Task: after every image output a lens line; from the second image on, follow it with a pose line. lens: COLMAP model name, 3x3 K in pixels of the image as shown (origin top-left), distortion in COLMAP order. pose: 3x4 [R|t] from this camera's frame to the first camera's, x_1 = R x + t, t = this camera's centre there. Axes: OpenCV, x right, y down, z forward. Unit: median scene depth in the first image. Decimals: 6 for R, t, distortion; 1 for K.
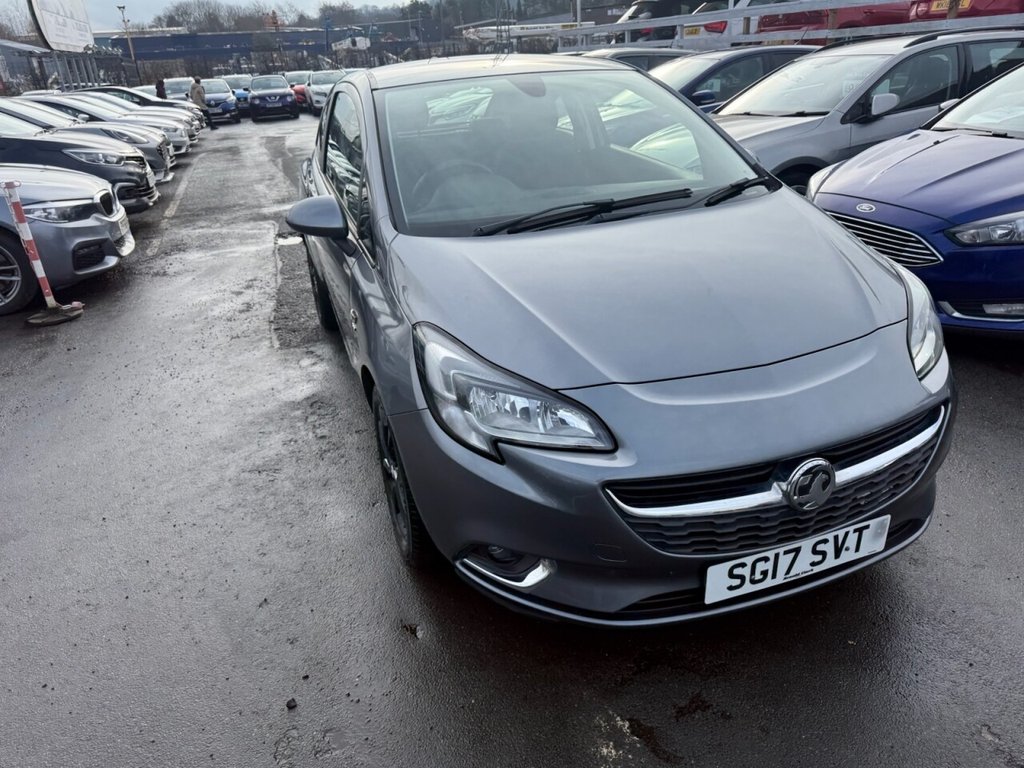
lens RADIAL K [[719.4, 0, 511.5], [0, 719.4, 384.8], [0, 0, 1]] dist [0.005340, -0.008769]
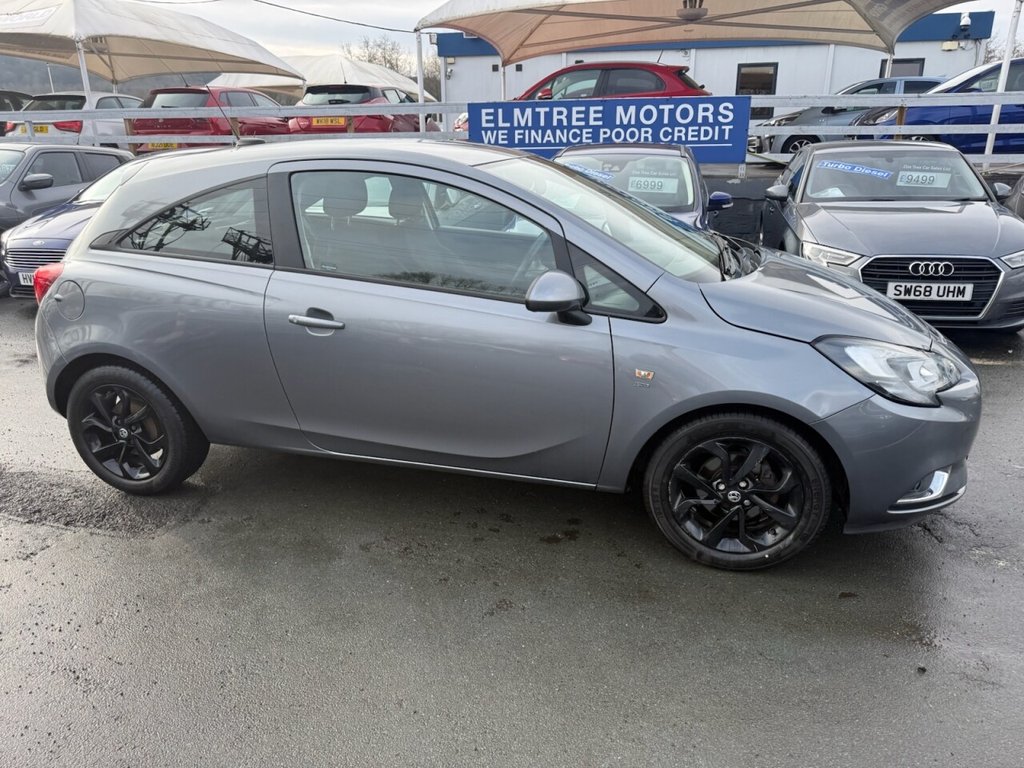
lens RADIAL K [[716.7, 0, 499.5], [0, 716.7, 386.2], [0, 0, 1]] dist [0.032657, -0.041567]
pose [[0.575244, -0.216404, 0.788837, -1.021714], [0.318104, 0.947642, 0.027998, -0.155950], [-0.753594, 0.234826, 0.613965, 0.474855]]
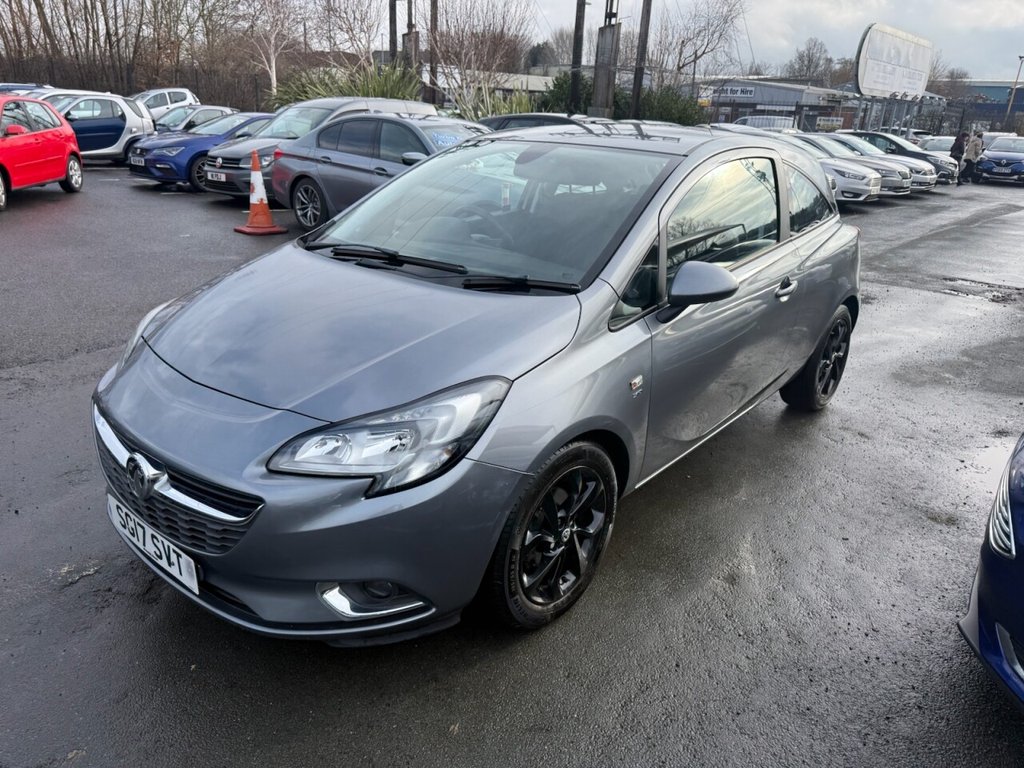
lens RADIAL K [[727.8, 0, 521.4], [0, 727.8, 383.5], [0, 0, 1]] dist [0.004881, -0.001410]
pose [[0.513116, 0.371374, -0.773817, 1.005920], [-0.417142, 0.895816, 0.153319, -0.279747], [0.750137, 0.244121, 0.614573, 0.427194]]
